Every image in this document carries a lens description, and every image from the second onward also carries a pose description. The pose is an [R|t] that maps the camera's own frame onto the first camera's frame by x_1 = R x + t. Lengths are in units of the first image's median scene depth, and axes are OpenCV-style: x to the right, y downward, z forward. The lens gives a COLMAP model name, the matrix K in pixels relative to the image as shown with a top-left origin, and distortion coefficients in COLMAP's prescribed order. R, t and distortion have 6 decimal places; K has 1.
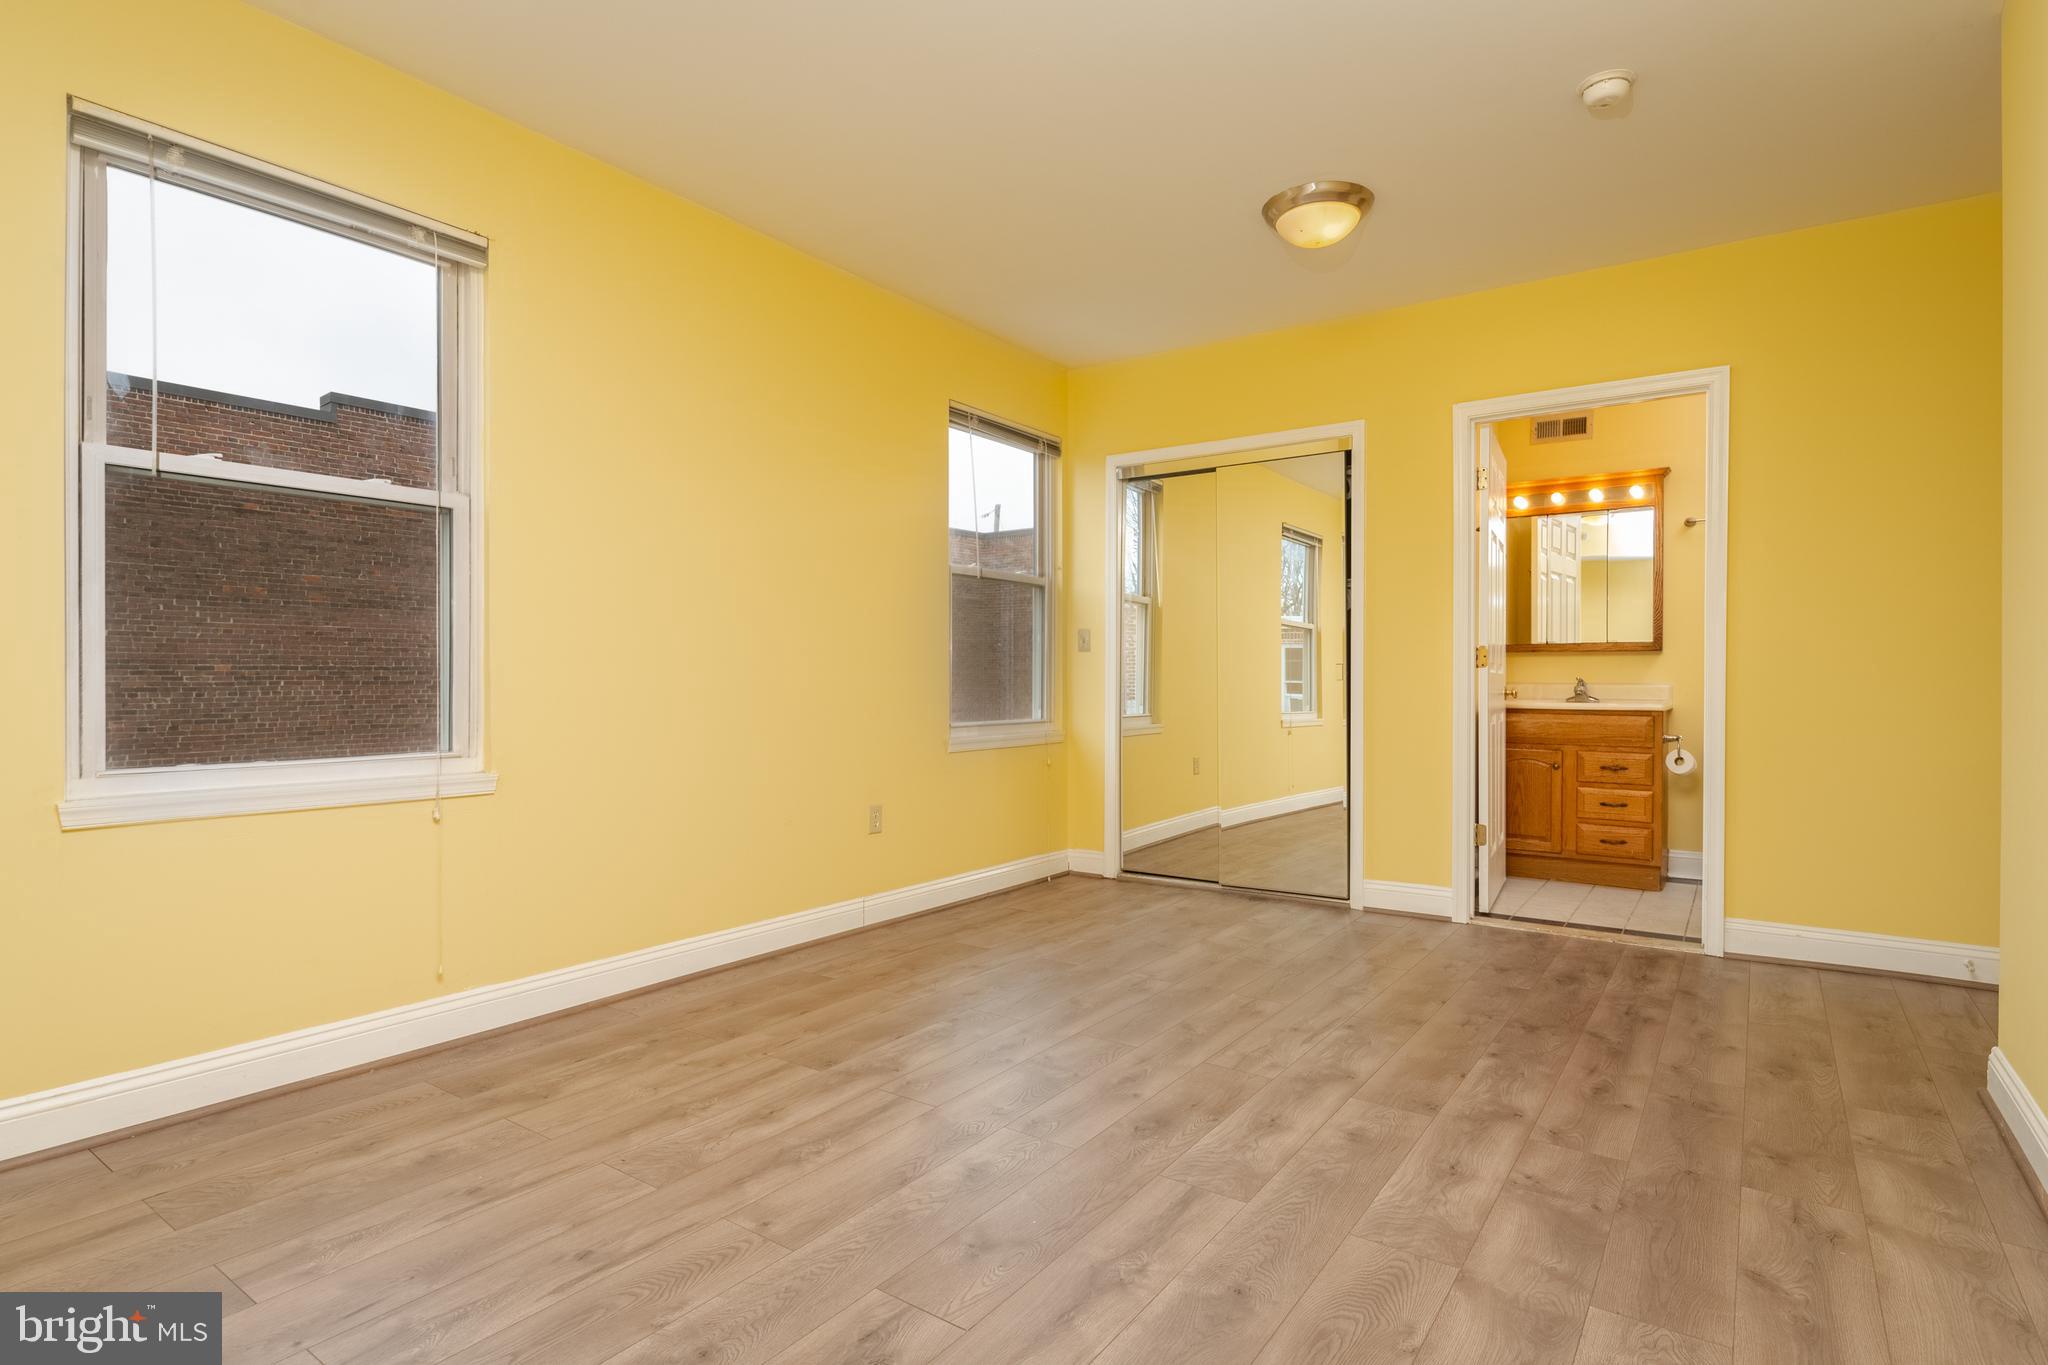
lens RADIAL K [[1053.2, 0, 1046.0], [0, 1053.2, 679.2], [0, 0, 1]] dist [-0.002910, -0.002195]
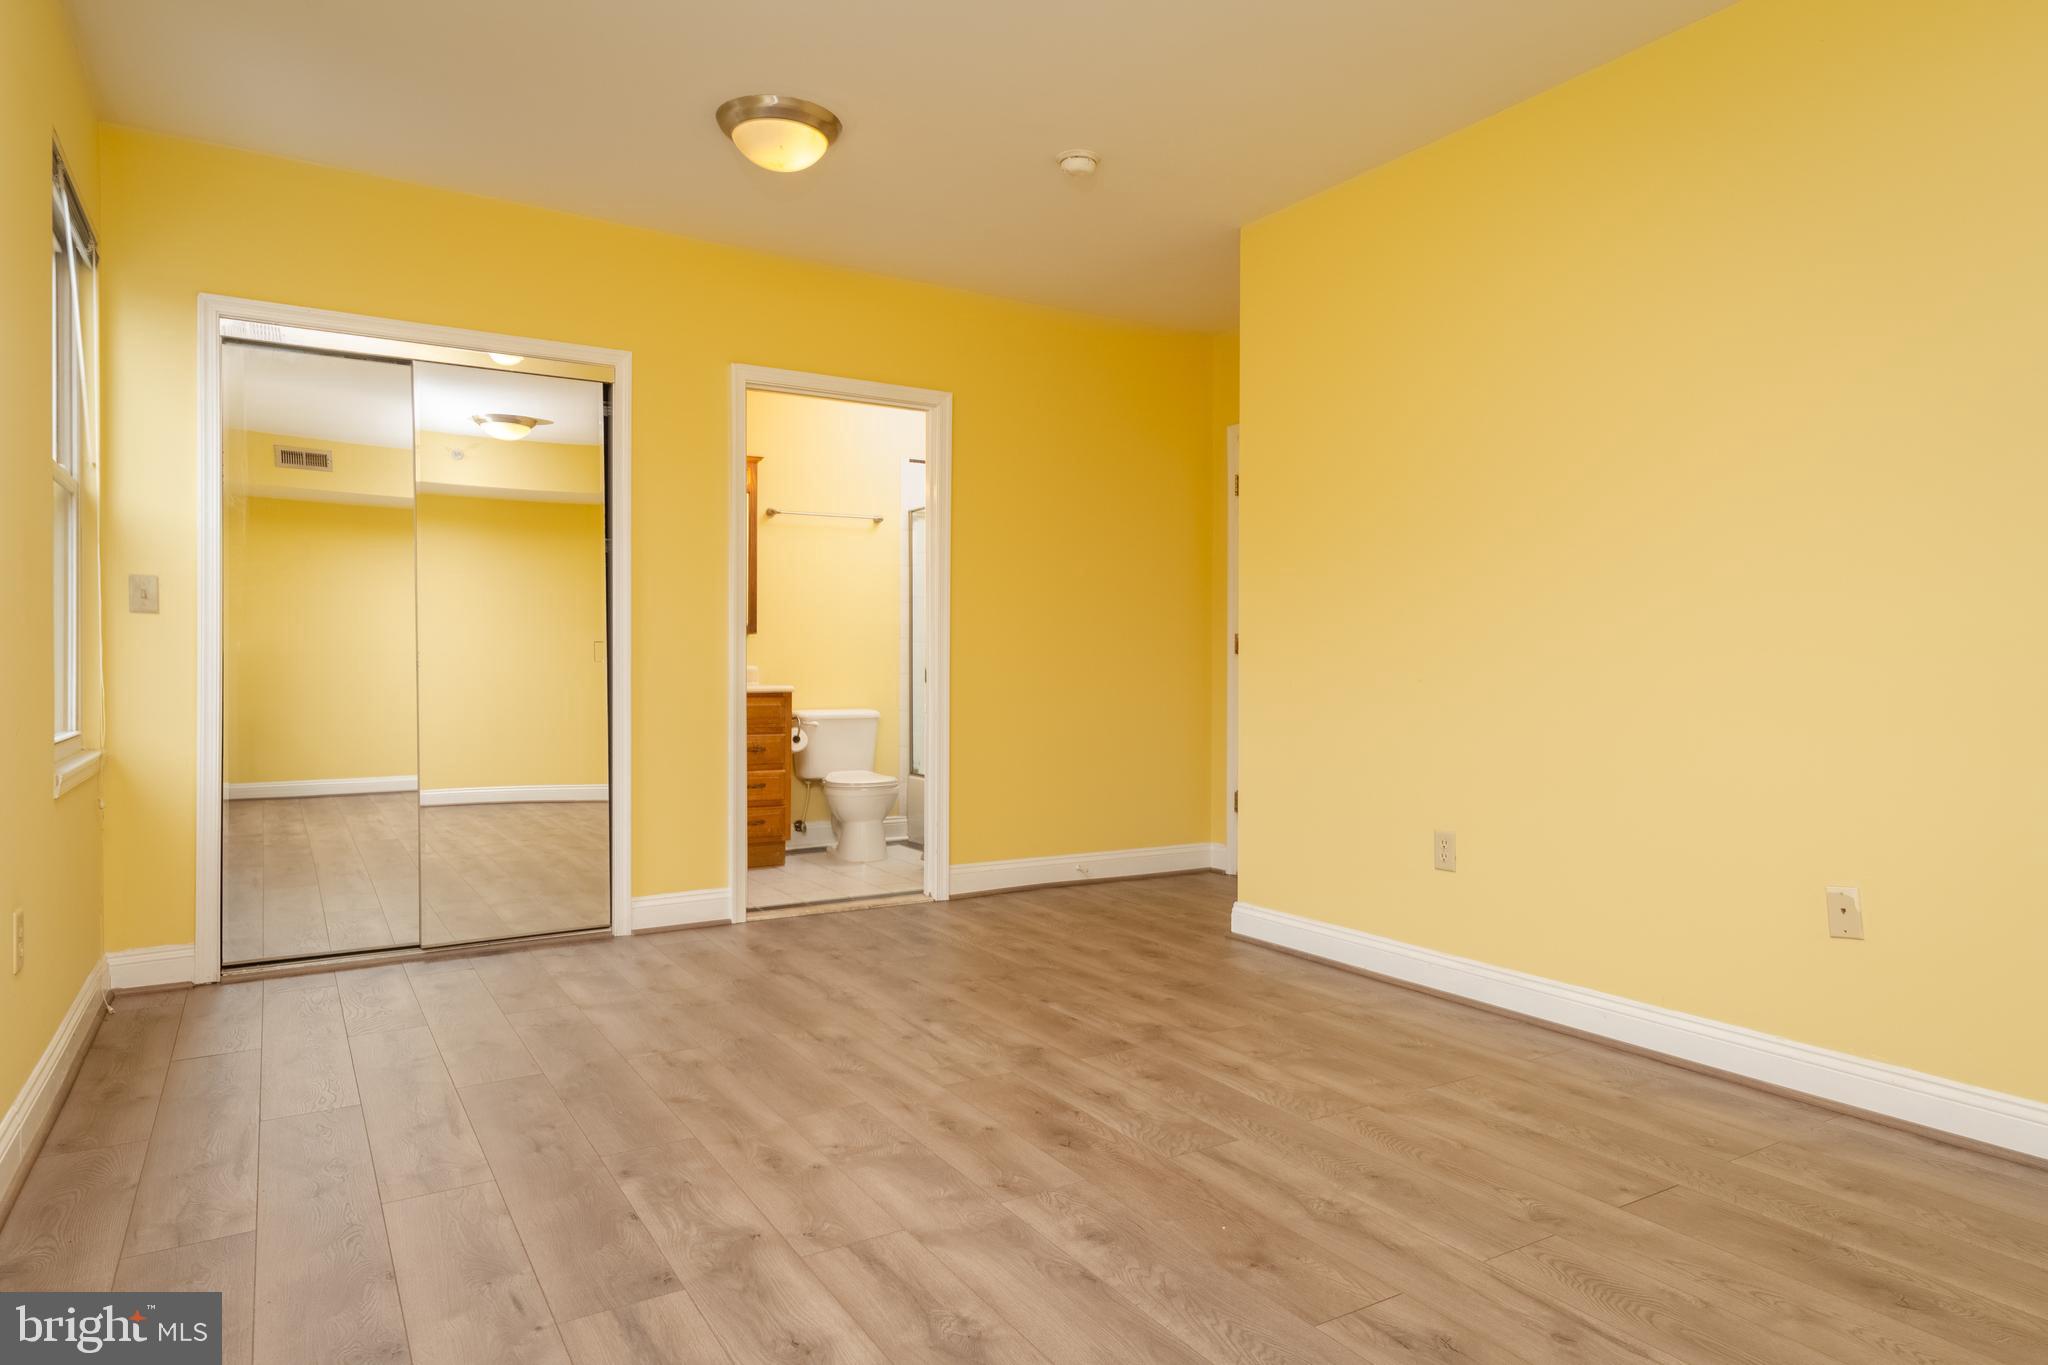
lens RADIAL K [[1209.6, 0, 1071.2], [0, 1209.6, 686.2], [0, 0, 1]] dist [0.004147, -0.000357]
pose [[0.385729, -0.016752, 0.922460, -0.843013], [-0.003684, 0.999799, 0.019697, -0.001570], [-0.922605, -0.010996, 0.385590, 0.550857]]
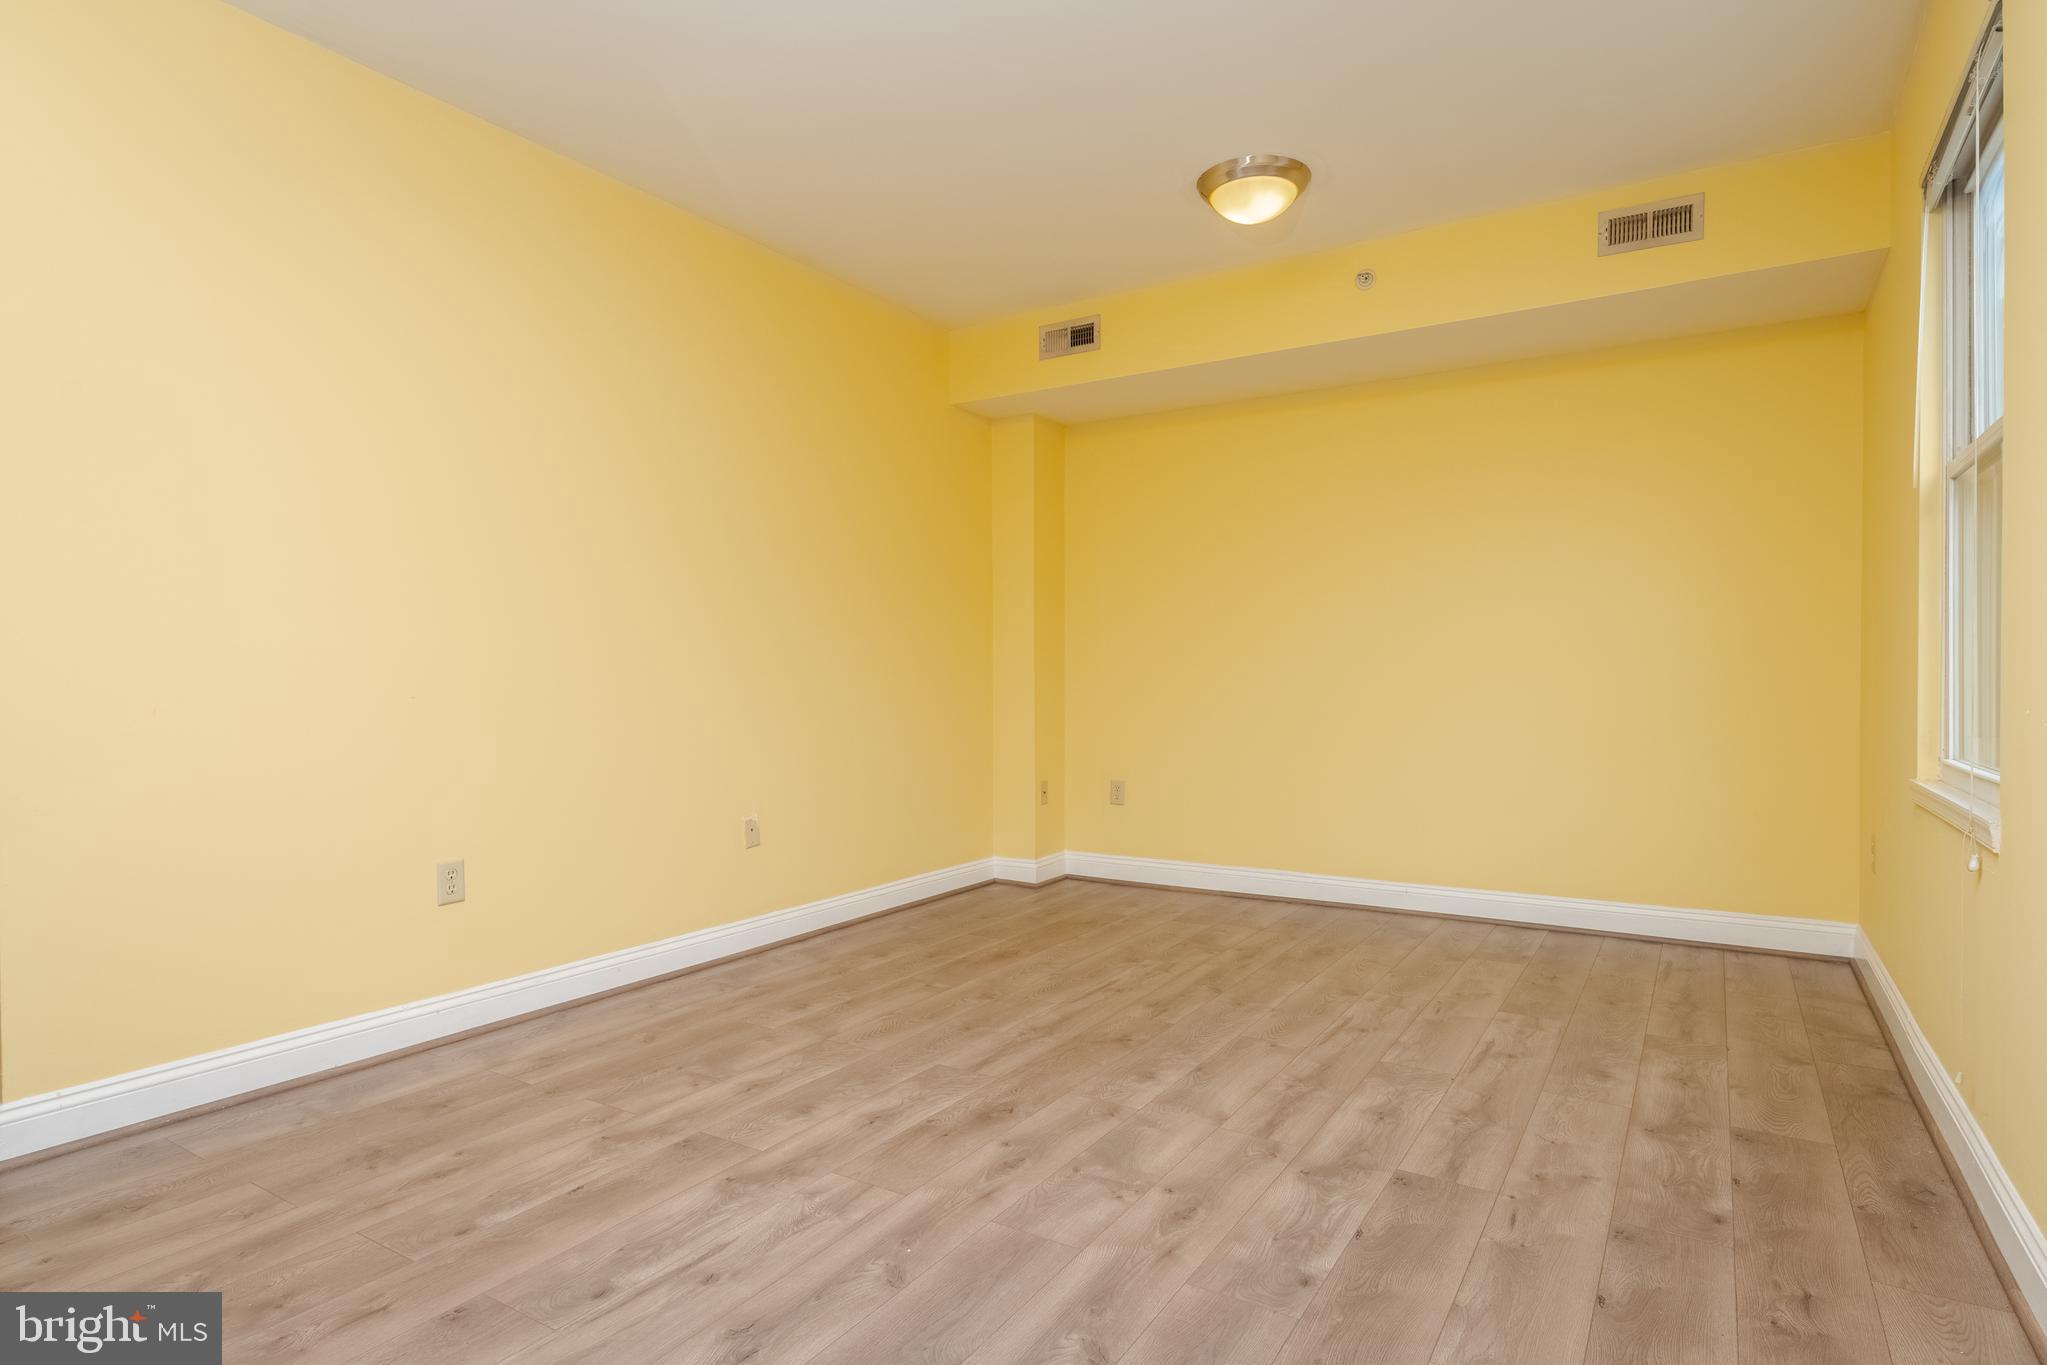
lens RADIAL K [[1083.3, 0, 1023.5], [0, 1083.3, 682.5], [0, 0, 1]] dist [-0.001037, -0.001970]
pose [[-0.999606, 0.001214, -0.028059, 0.097087], [0.001130, 0.999995, 0.003002, 0.002522], [0.028063, 0.002969, -0.999602, 1.942054]]
